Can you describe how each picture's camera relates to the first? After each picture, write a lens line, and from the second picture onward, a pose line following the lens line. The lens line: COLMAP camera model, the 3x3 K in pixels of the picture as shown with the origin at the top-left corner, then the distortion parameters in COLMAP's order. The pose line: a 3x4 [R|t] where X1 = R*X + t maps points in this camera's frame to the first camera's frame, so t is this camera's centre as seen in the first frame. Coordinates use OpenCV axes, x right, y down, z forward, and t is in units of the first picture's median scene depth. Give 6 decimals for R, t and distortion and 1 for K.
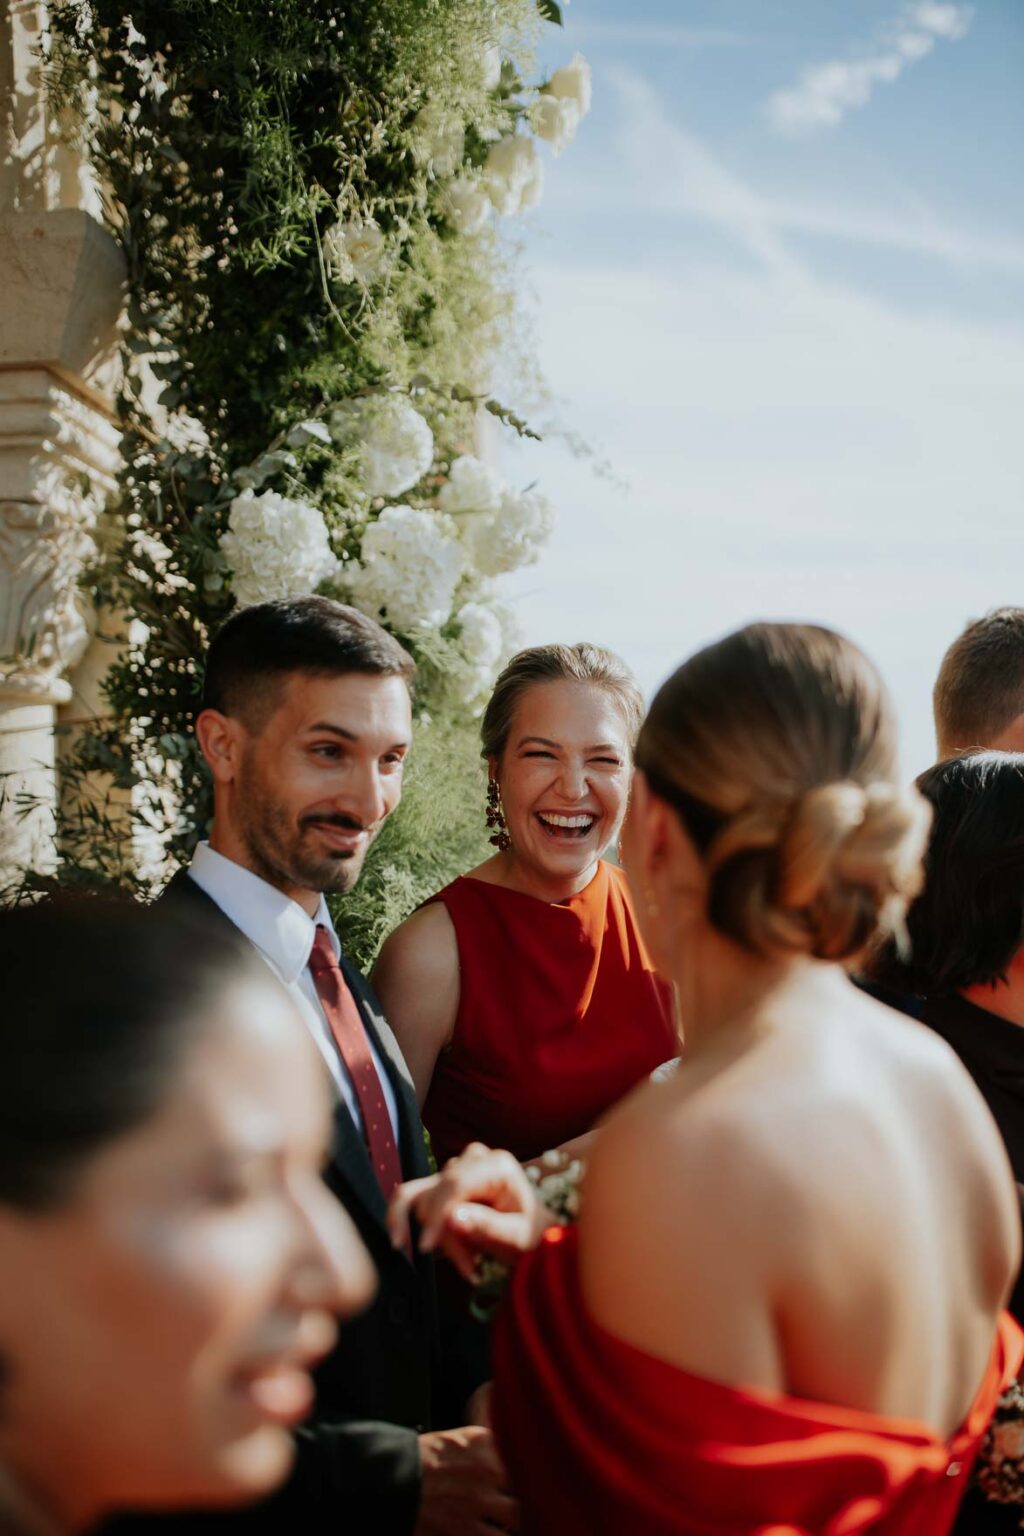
lens RADIAL K [[3950.7, 0, 512.0], [0, 3950.7, 768.0], [0, 0, 1]] dist [0.753199, 0.069070]
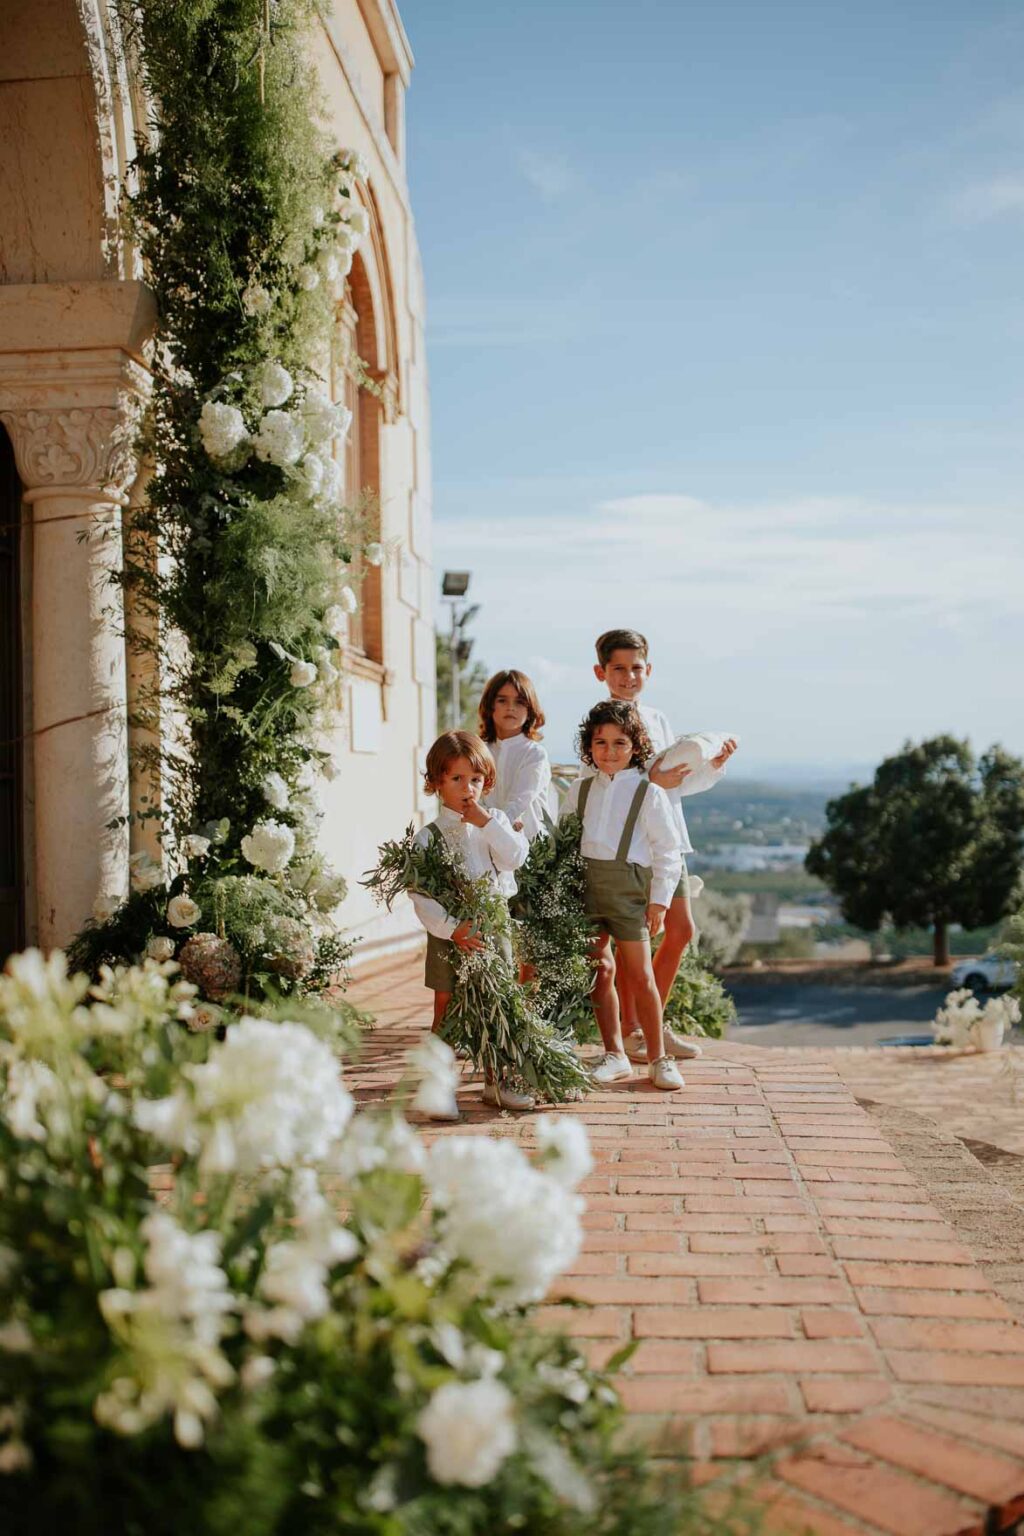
lens RADIAL K [[3977.1, 0, 512.0], [0, 3977.1, 768.0], [0, 0, 1]] dist [0.429186, -0.035748]
pose [[0.999980, 0.005665, 0.002783, 0.101493], [-0.005700, 0.999903, 0.012726, 0.109726], [-0.002710, -0.012741, 0.999915, -1.299741]]
